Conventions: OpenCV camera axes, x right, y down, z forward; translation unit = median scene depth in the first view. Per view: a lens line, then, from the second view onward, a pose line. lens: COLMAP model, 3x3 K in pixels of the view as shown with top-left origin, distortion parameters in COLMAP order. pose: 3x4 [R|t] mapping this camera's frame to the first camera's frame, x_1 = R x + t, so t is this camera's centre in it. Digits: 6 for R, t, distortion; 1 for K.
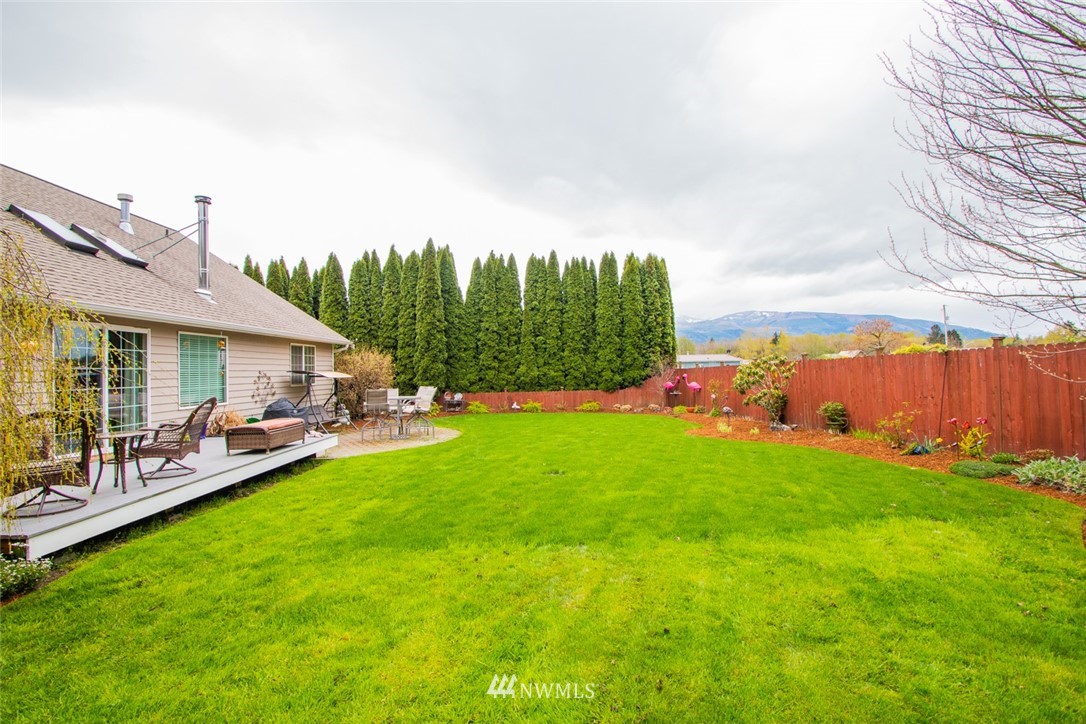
lens RADIAL K [[503.1, 0, 539.1], [0, 503.1, 366.5], [0, 0, 1]] dist [0.003508, -0.000271]
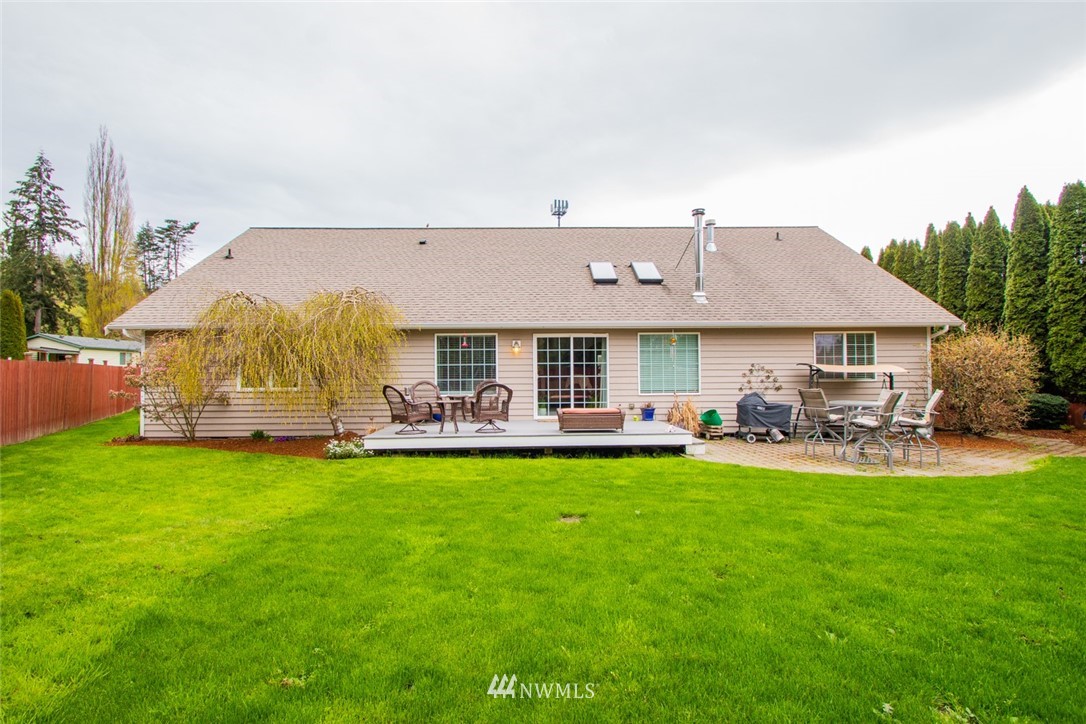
lens RADIAL K [[503.1, 0, 539.1], [0, 503.1, 366.5], [0, 0, 1]] dist [0.003508, -0.000271]
pose [[0.023925, -0.002823, -0.999710, 0.420428], [0.010167, 0.999945, -0.002580, 0.012400], [0.999662, -0.010102, 0.023953, 0.569955]]
